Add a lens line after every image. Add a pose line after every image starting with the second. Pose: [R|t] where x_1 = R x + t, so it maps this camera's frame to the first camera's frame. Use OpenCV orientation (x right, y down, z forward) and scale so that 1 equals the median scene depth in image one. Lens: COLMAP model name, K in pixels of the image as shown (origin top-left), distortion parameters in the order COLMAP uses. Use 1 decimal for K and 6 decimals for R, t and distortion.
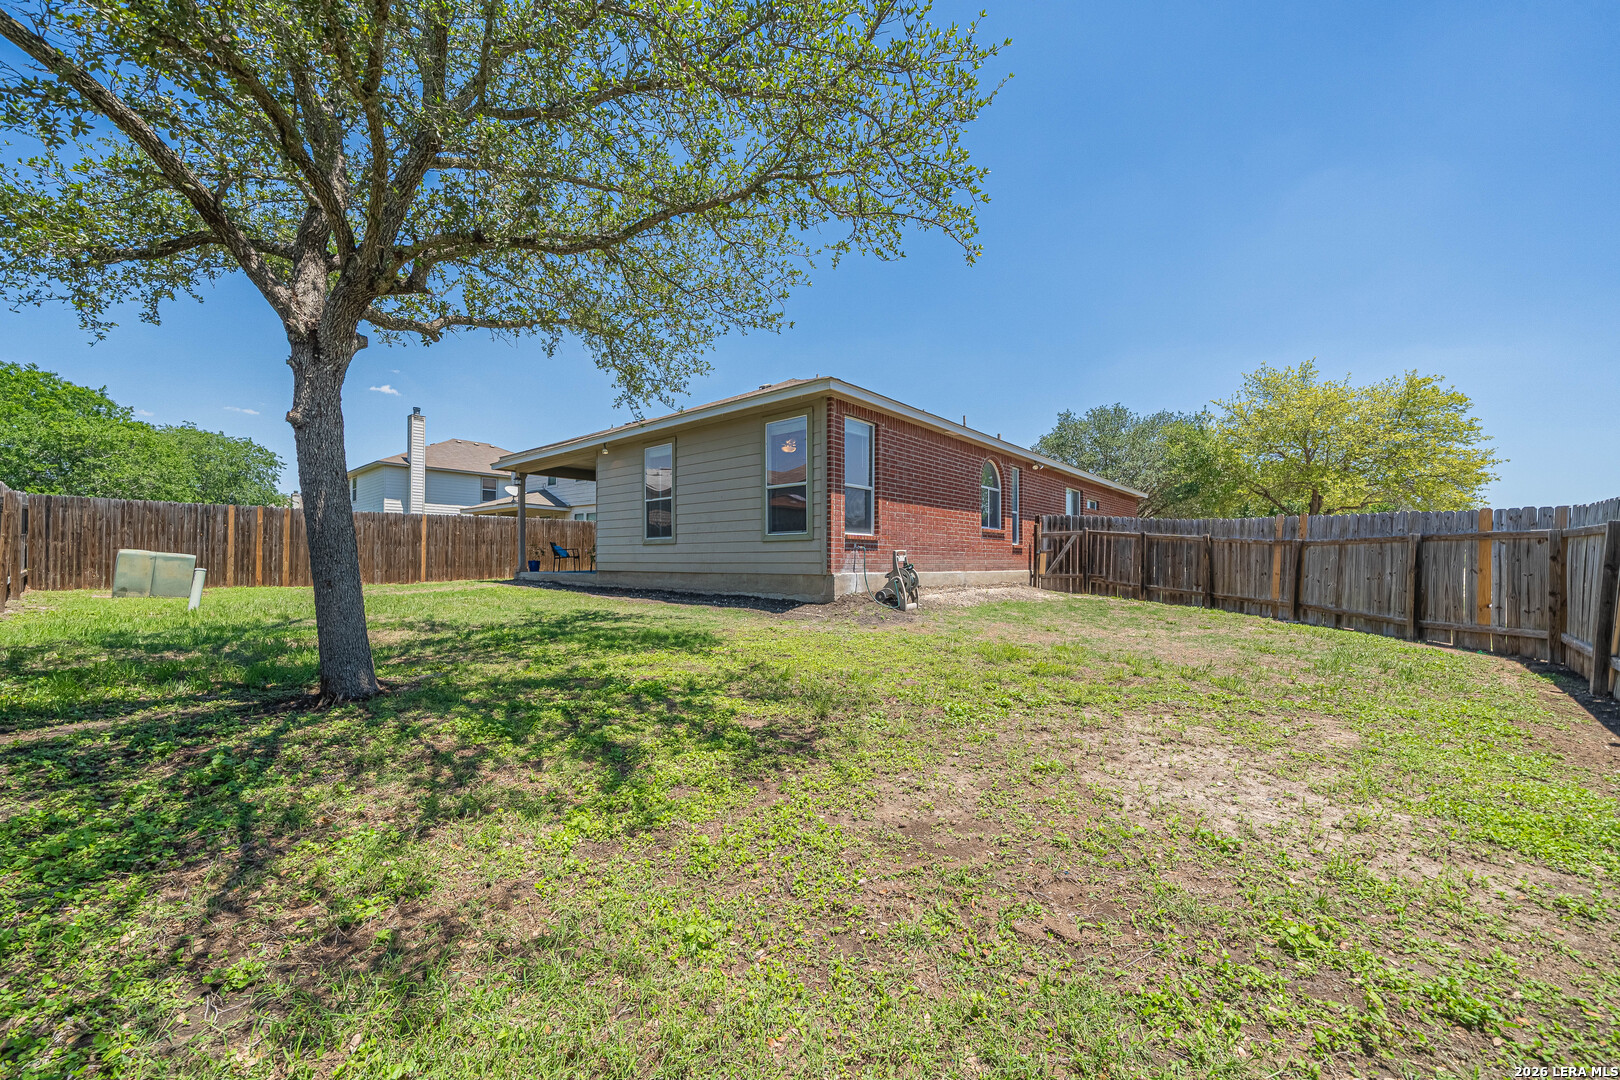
lens RADIAL K [[598.2, 0, 803.1], [0, 598.2, 553.5], [0, 0, 1]] dist [-0.001641, -0.000012]
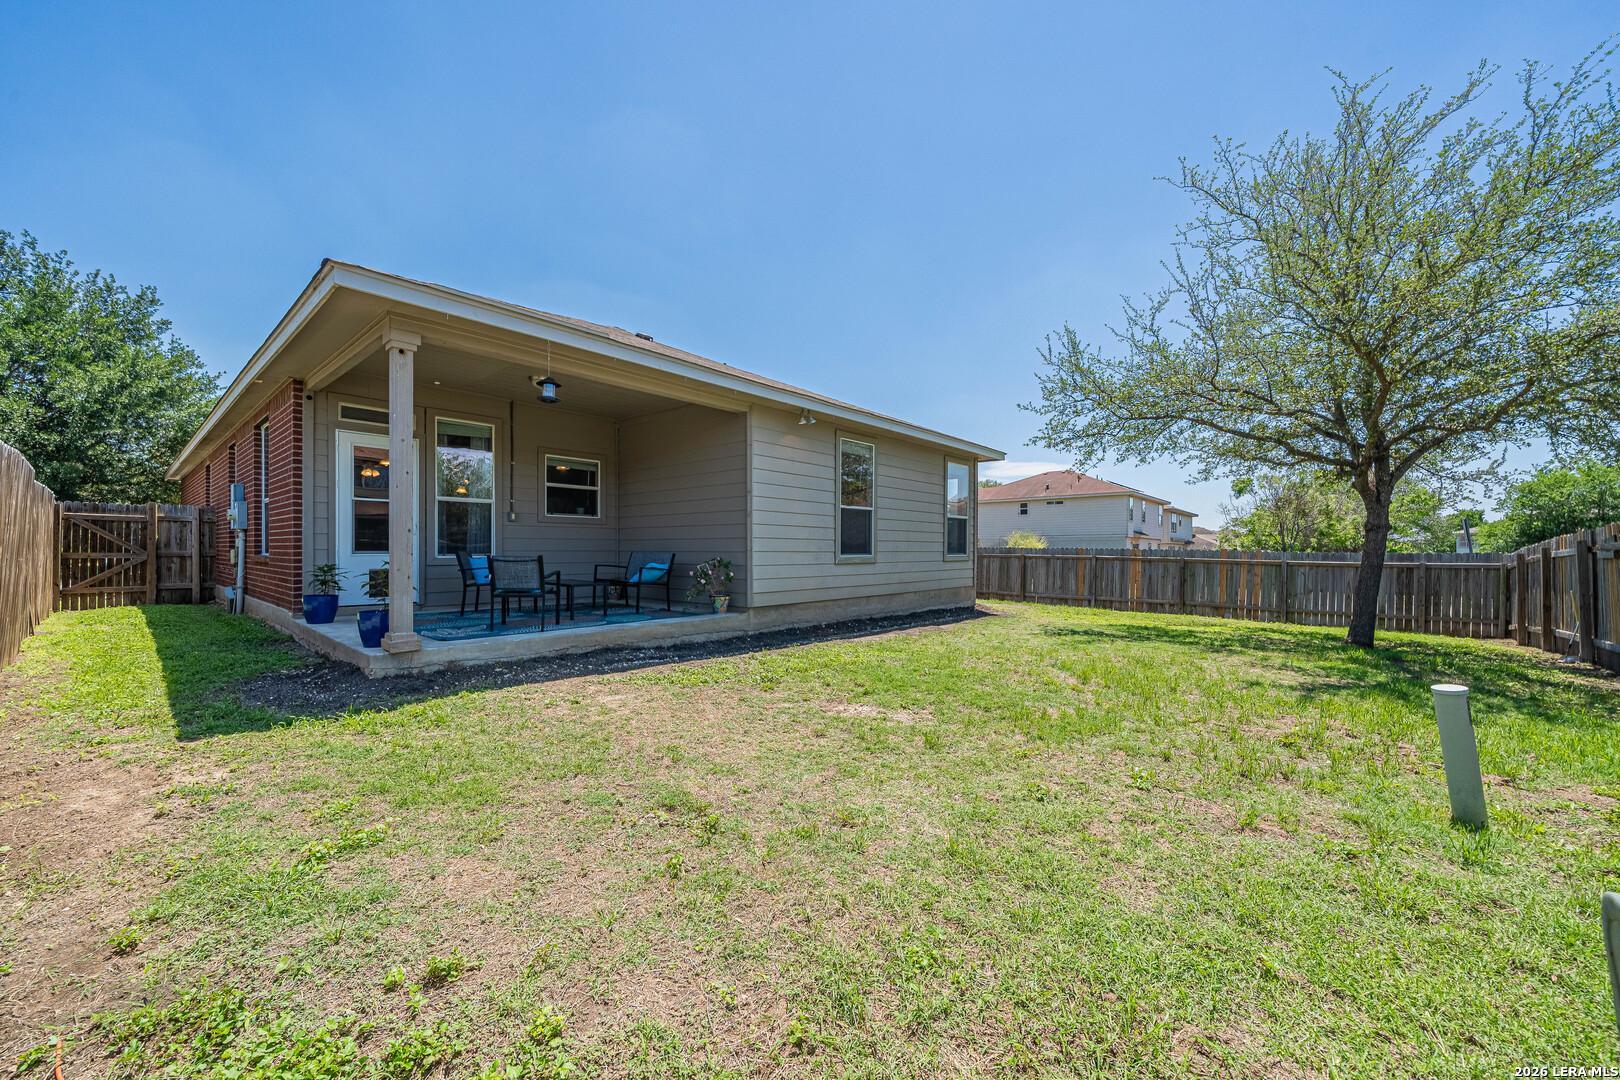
lens RADIAL K [[598.2, 0, 803.1], [0, 598.2, 553.5], [0, 0, 1]] dist [-0.001641, -0.000012]
pose [[0.009993, -0.008737, 0.999912, -1.129961], [-0.015386, 0.999842, 0.008890, -0.037617], [-0.999832, -0.015473, 0.009857, 1.143771]]
